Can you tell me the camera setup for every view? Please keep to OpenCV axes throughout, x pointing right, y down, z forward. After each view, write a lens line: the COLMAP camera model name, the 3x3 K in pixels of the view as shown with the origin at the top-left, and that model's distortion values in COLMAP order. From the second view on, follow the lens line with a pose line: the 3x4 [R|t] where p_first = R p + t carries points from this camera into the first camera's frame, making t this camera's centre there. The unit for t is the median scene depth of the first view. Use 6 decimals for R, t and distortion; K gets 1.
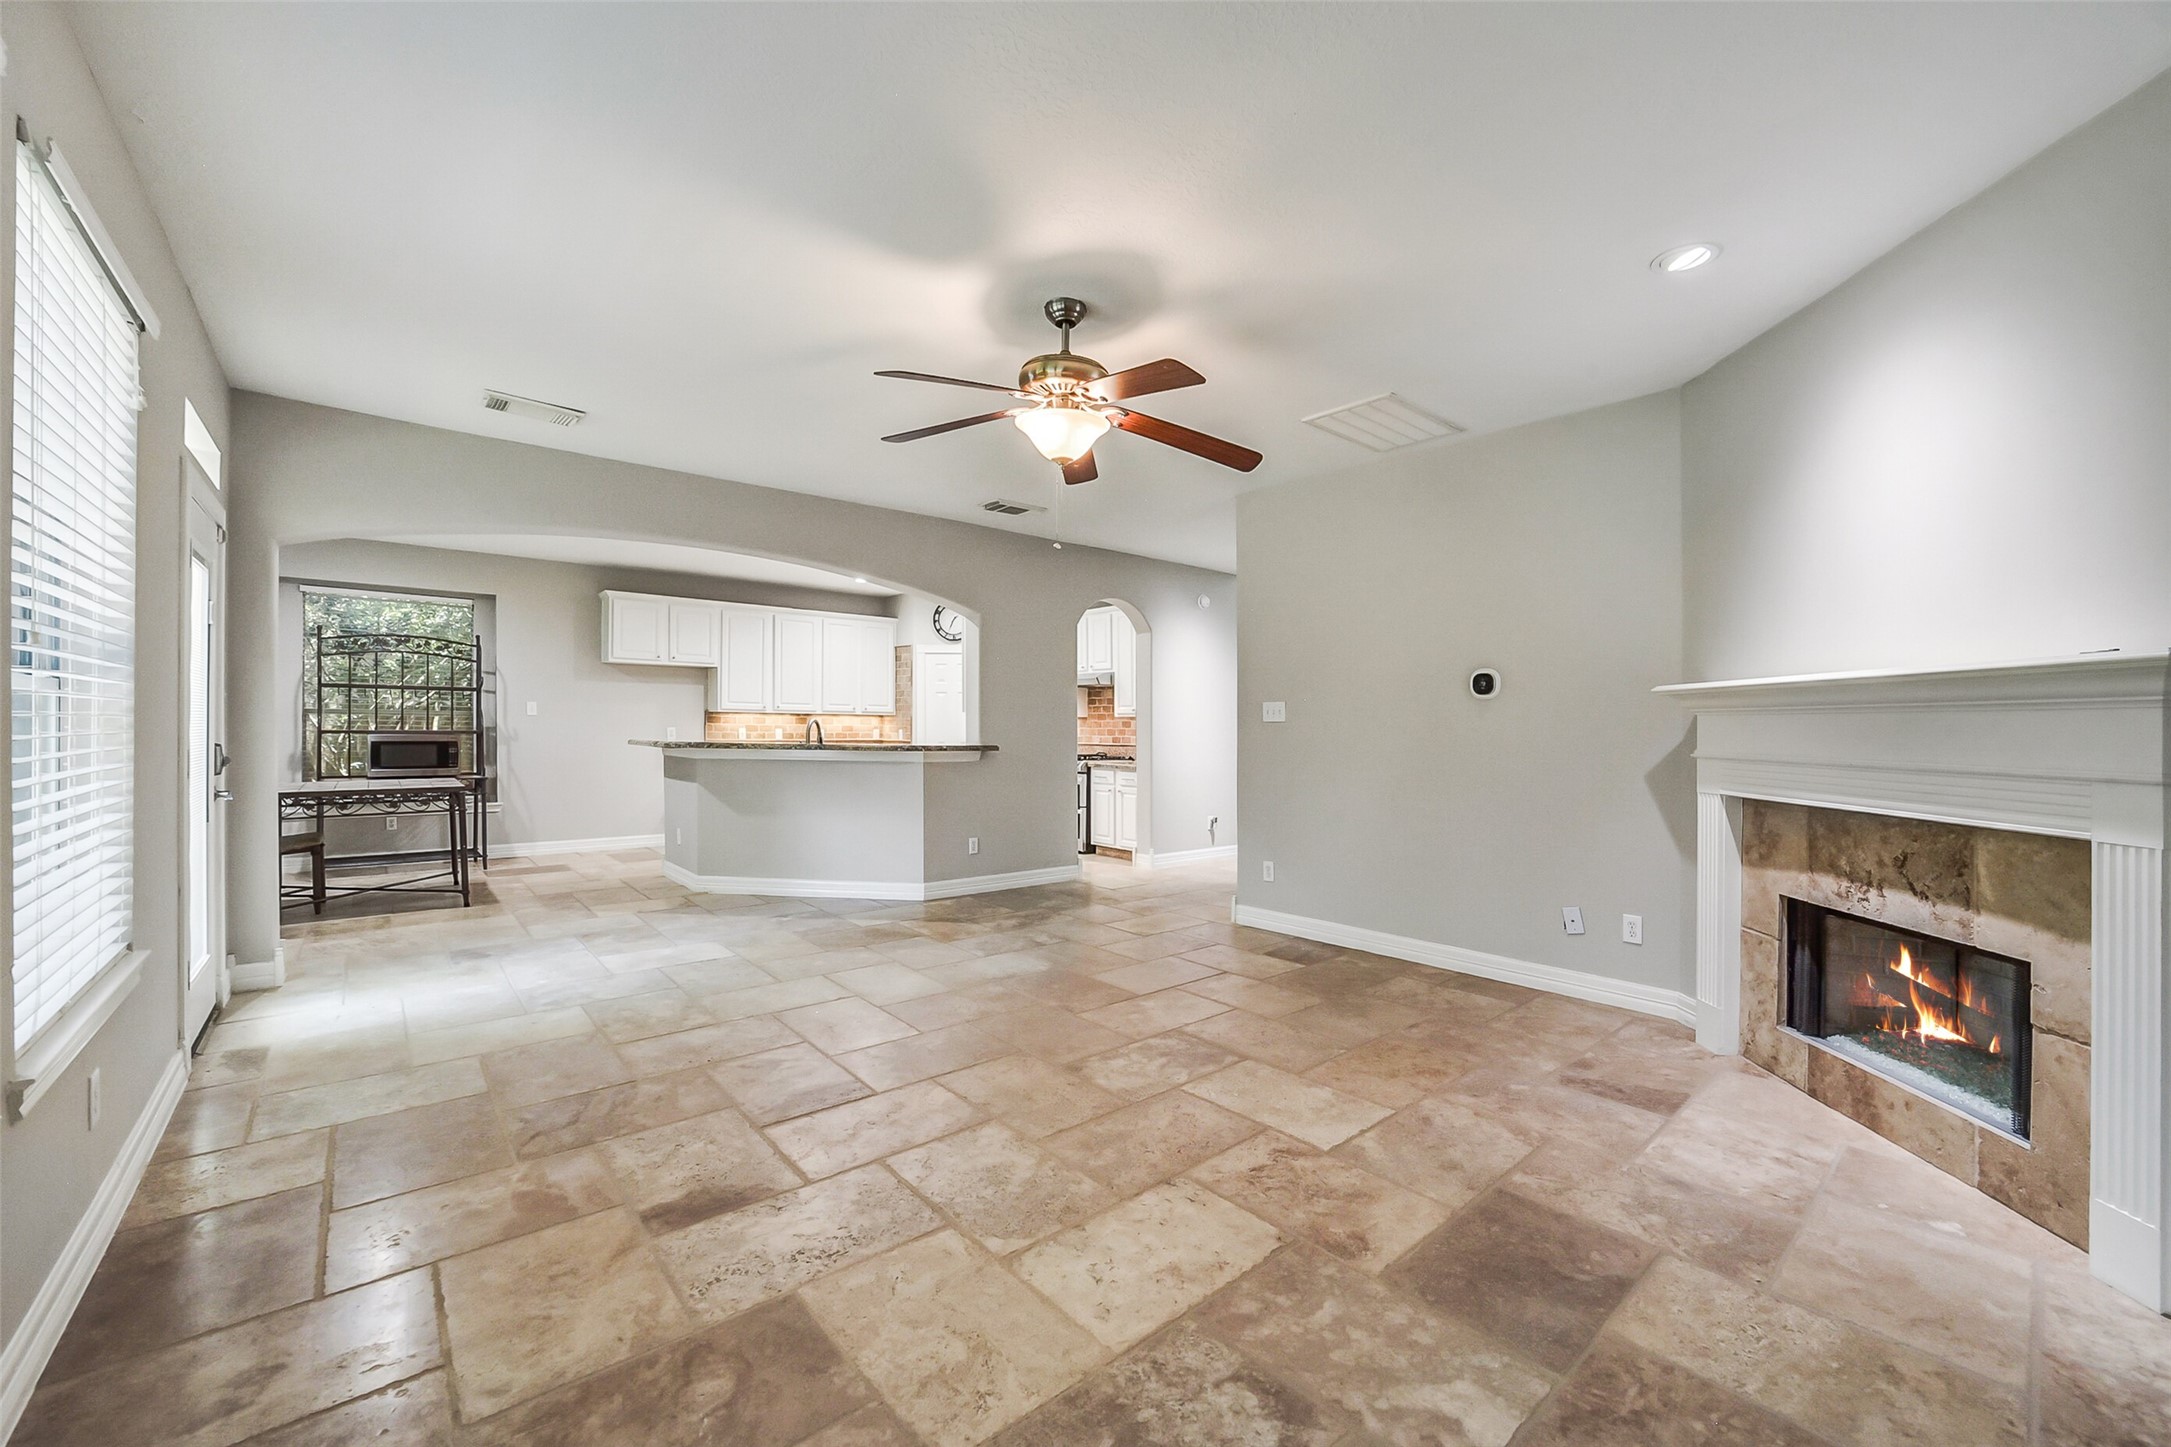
lens RADIAL K [[860.5, 0, 1089.5], [0, 860.5, 725.3], [0, 0, 1]] dist [-0.038333, 0.009393]
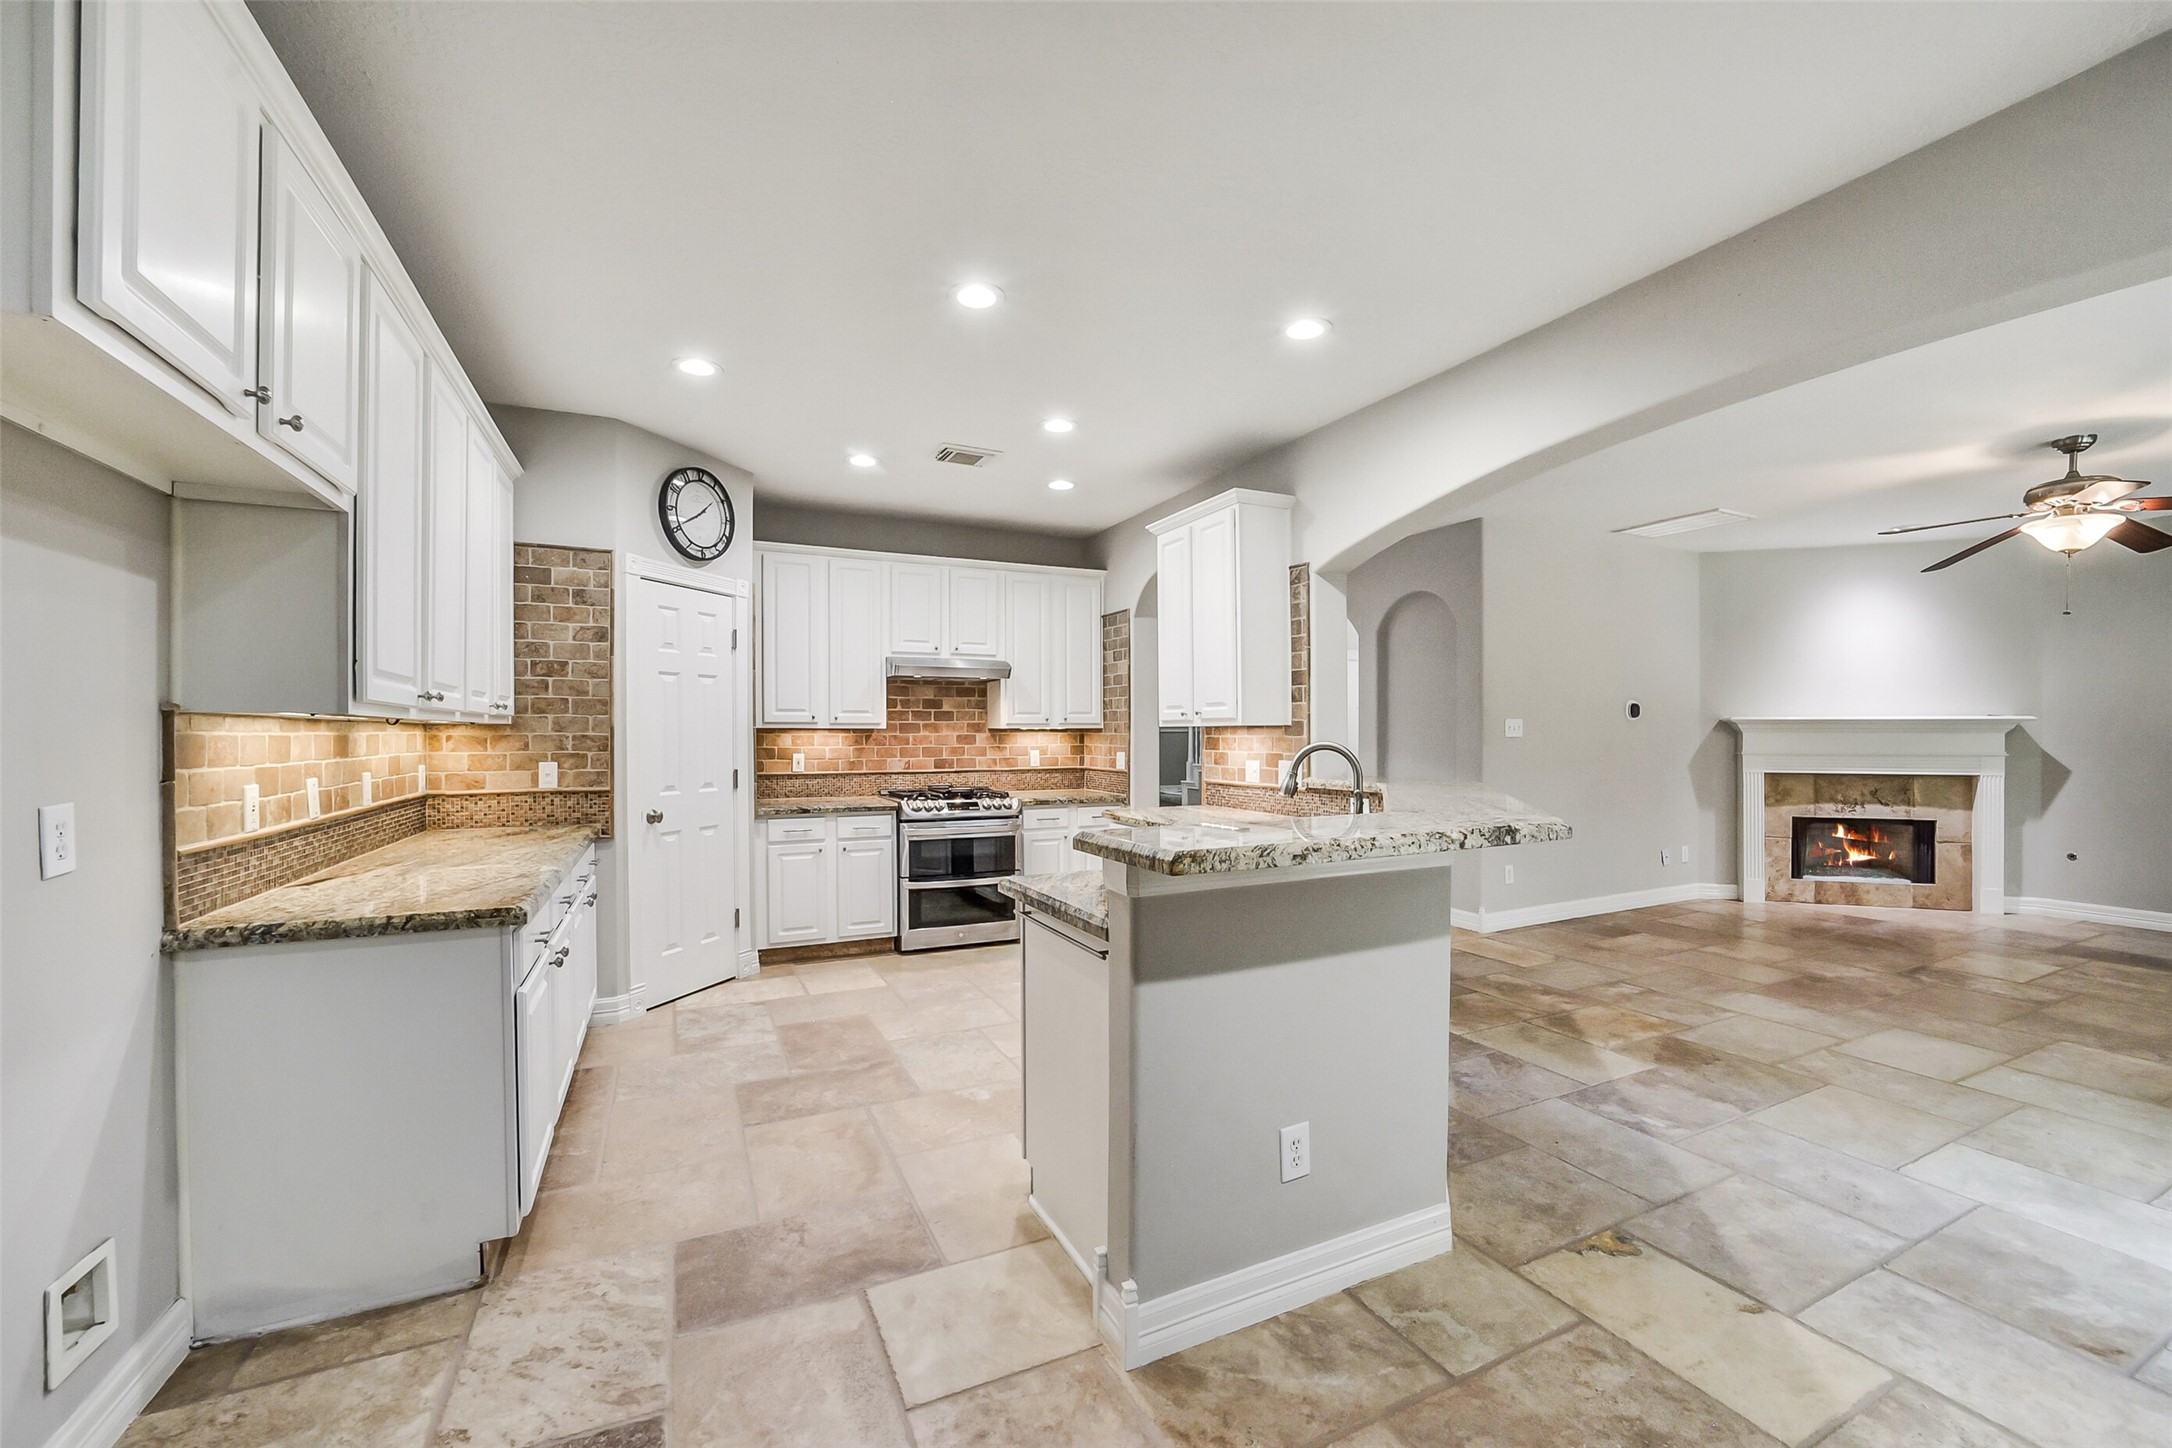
lens RADIAL K [[860.9, 0, 1090.0], [0, 860.9, 725.8], [0, 0, 1]] dist [-0.038333, 0.009393]
pose [[0.259151, -0.001319, 0.965836, -1.685589], [0.001951, 0.999998, 0.000842, -0.035170], [-0.965835, 0.001666, 0.259153, 2.138708]]
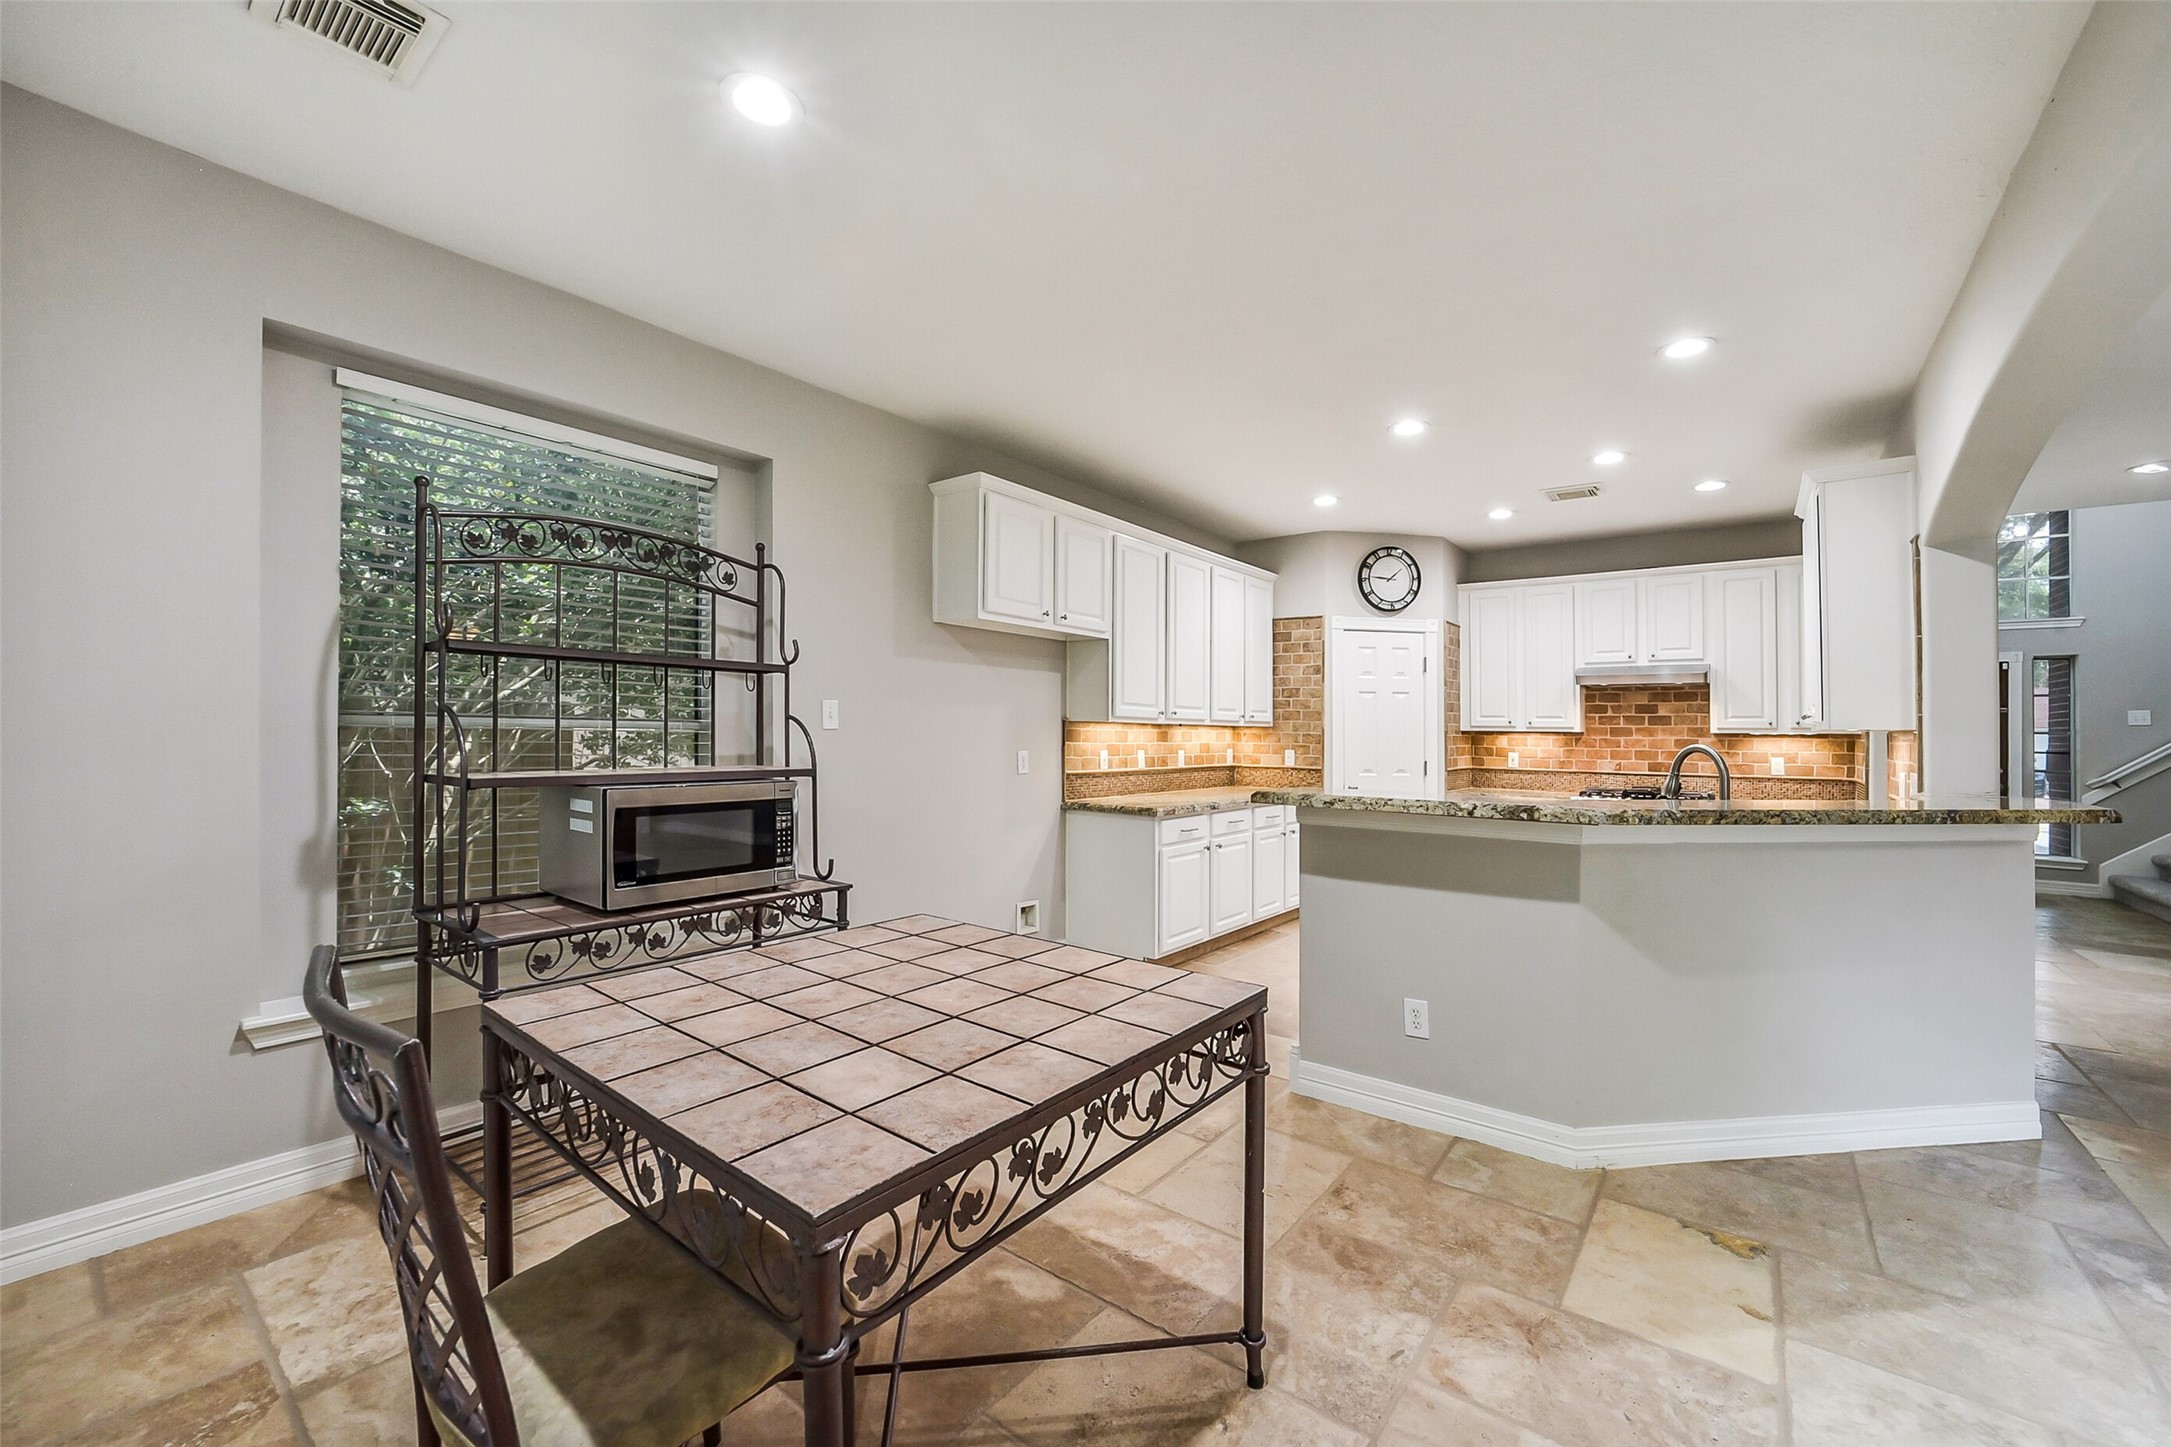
lens RADIAL K [[866.1, 0, 1104.7], [0, 866.1, 712.6], [0, 0, 1]] dist [-0.038886, 0.010247]
pose [[0.977402, 0.008950, 0.211201, -1.566297], [-0.005194, 0.999819, -0.018329, -0.031858], [-0.211327, 0.016817, 0.977271, 1.304358]]
